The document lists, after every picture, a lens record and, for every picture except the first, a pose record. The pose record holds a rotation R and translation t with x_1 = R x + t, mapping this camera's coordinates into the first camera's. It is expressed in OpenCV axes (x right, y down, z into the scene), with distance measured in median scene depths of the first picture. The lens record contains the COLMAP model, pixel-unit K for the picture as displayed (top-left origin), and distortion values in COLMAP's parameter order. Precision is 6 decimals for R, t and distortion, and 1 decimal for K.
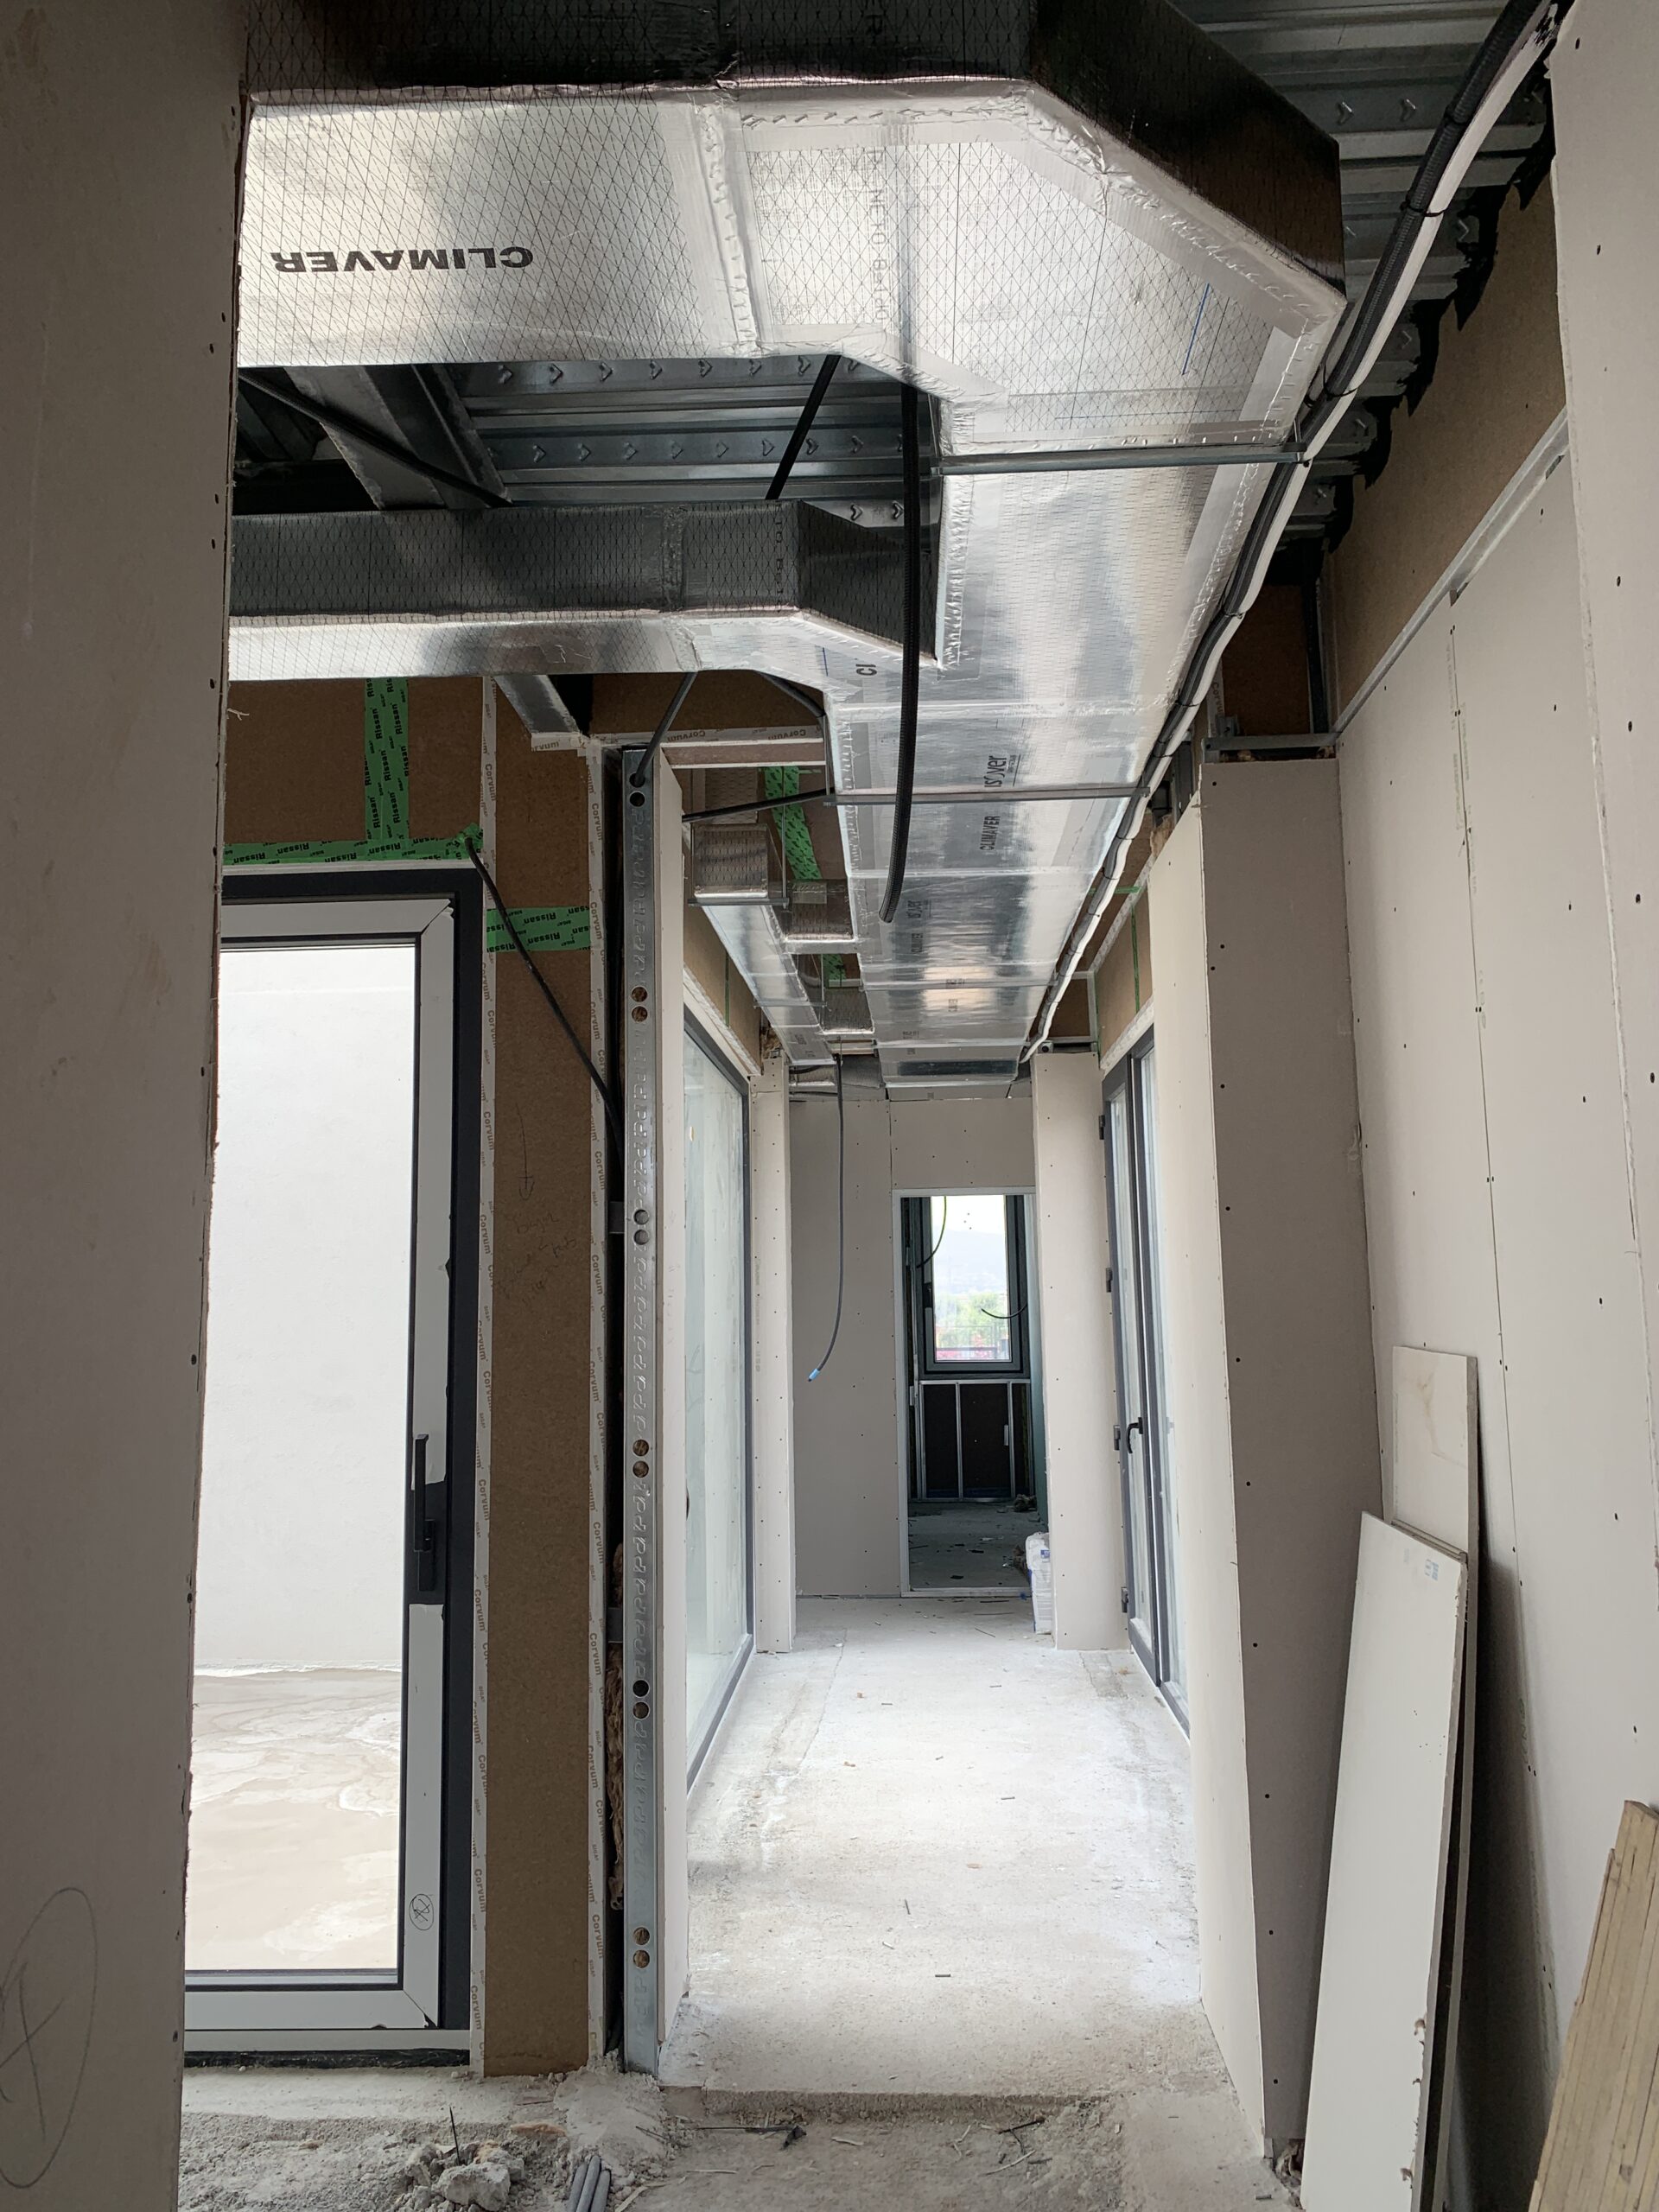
lens RADIAL K [[1661.6, 0, 837.5], [0, 1661.6, 1099.6], [0, 0, 1]] dist [0.005520, 0.007160]
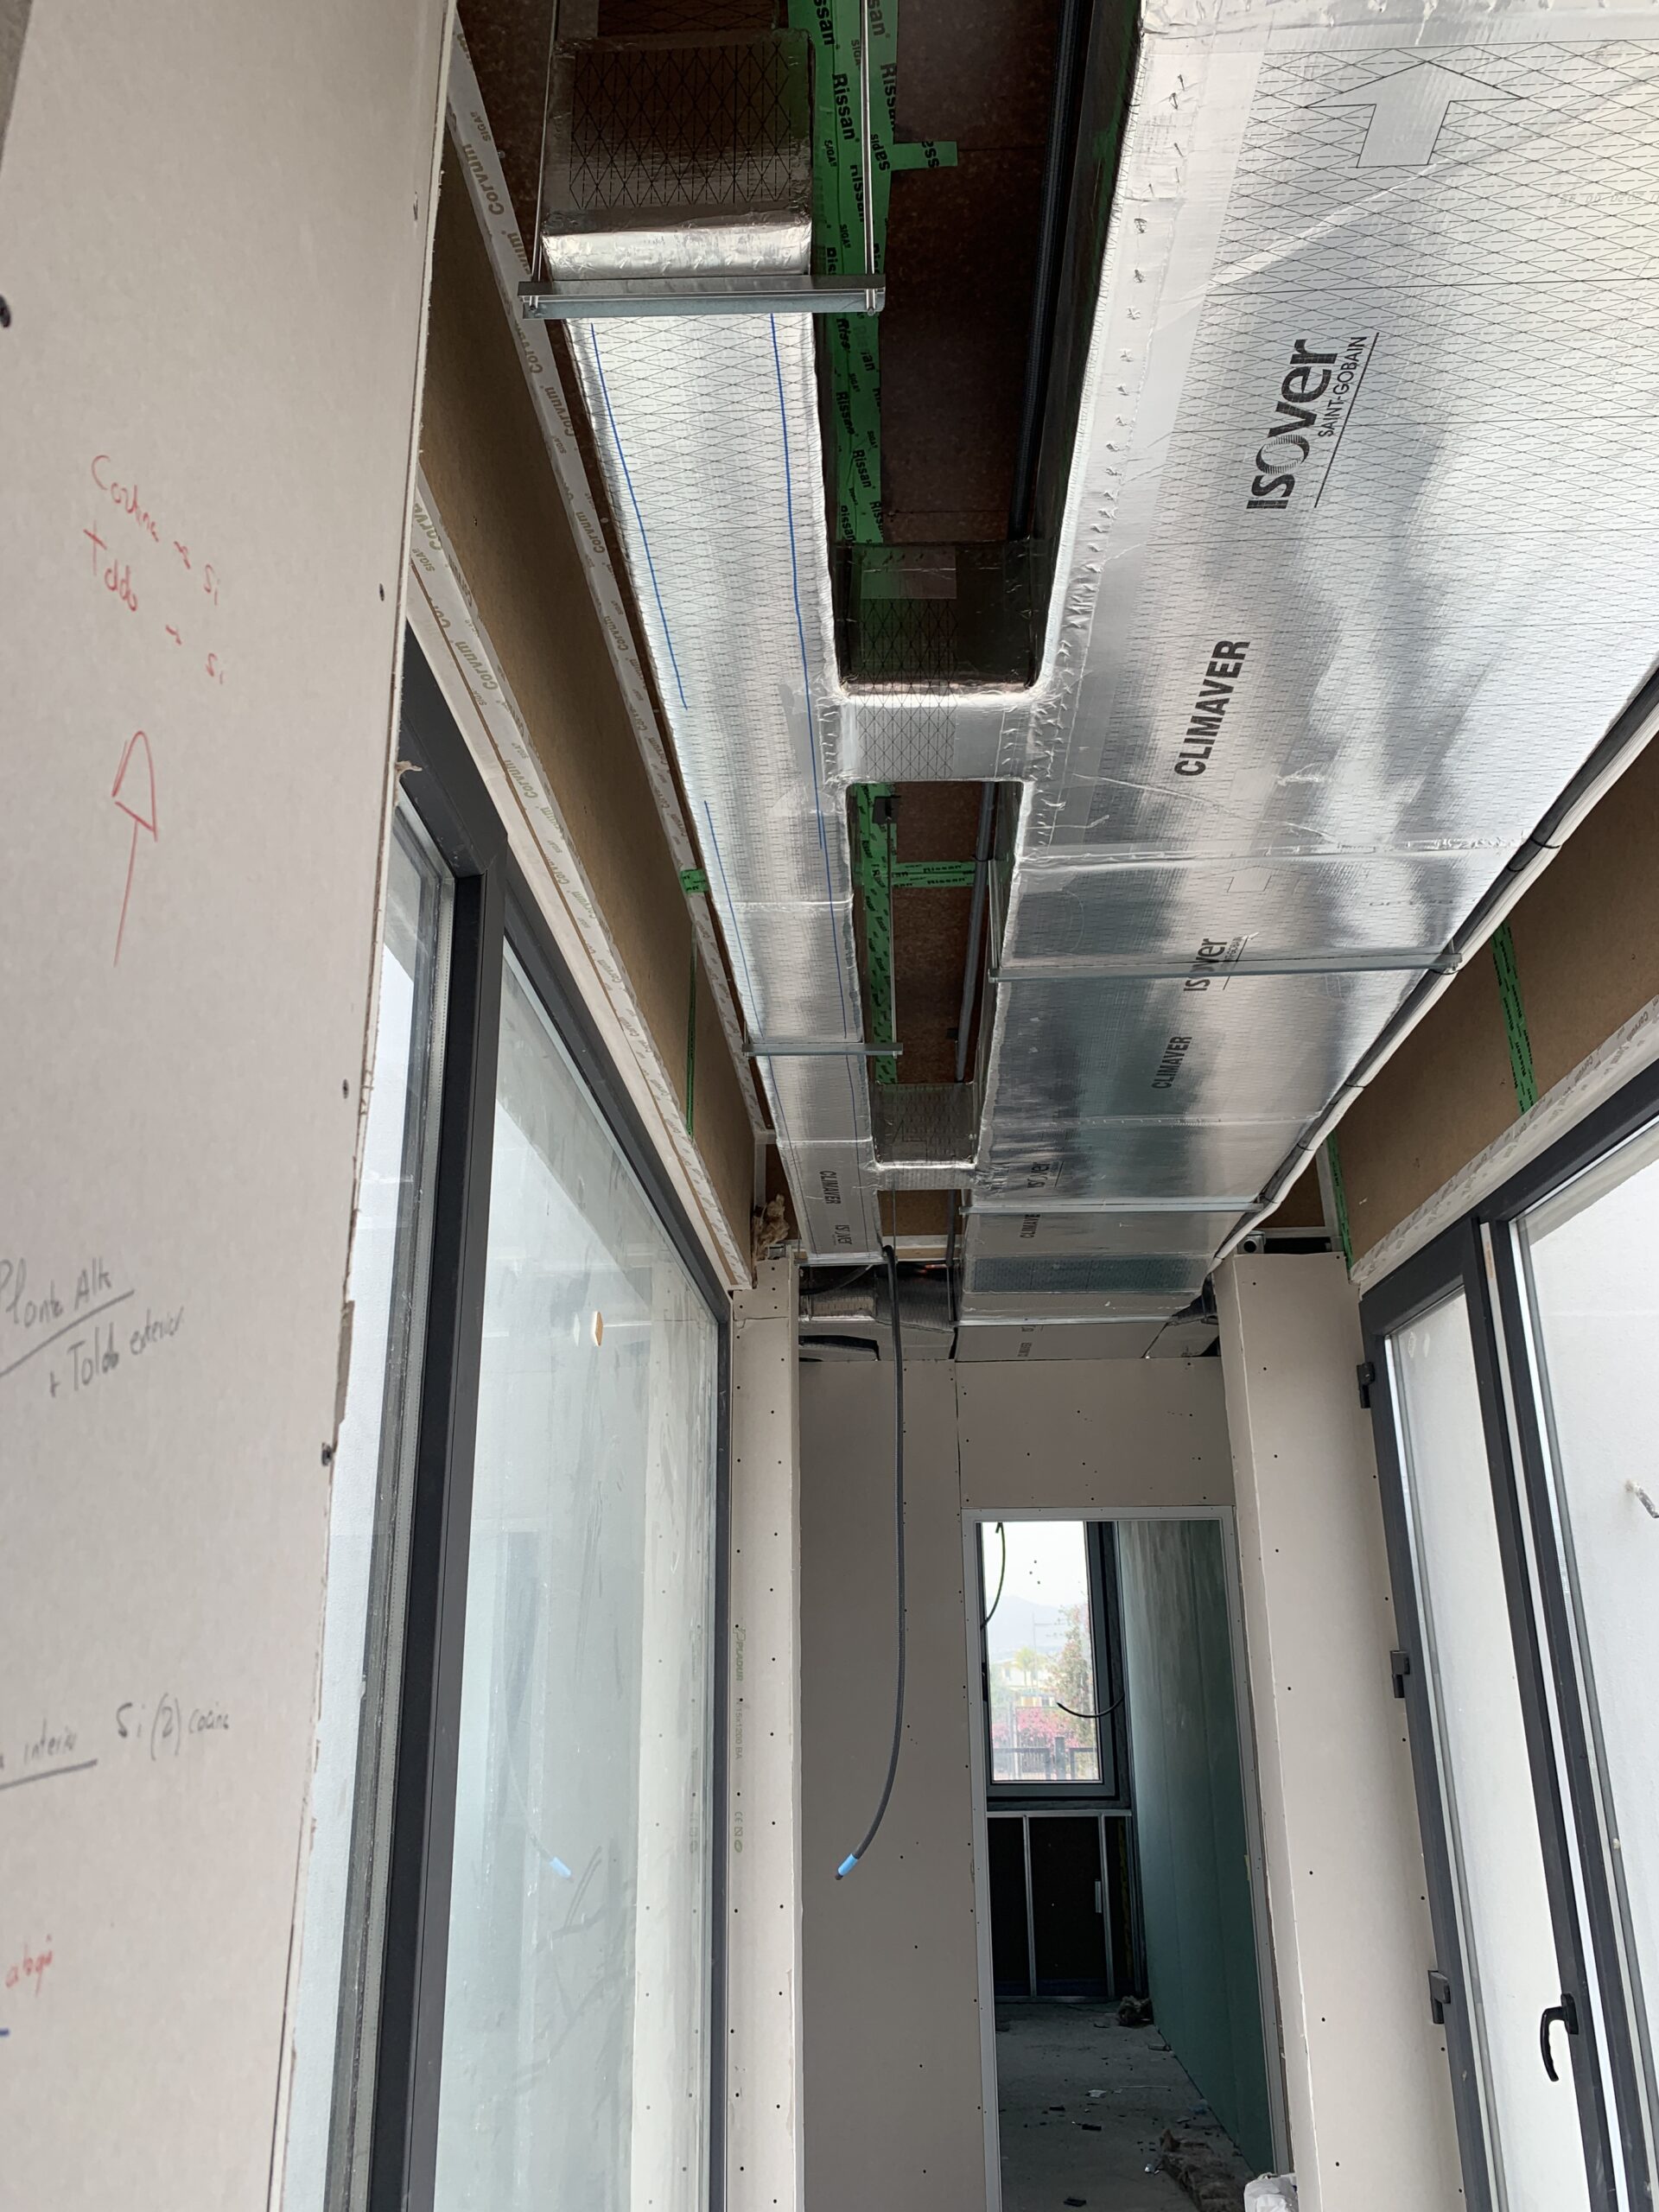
lens RADIAL K [[1661.6, 0, 815.4], [0, 1661.6, 1102.7], [0, 0, 1]] dist [0.005520, 0.007160]
pose [[0.999967, 0.006054, -0.005477, -0.022198], [-0.007060, 0.978156, -0.207752, 0.041661], [0.004100, 0.207784, 0.978166, 0.436180]]
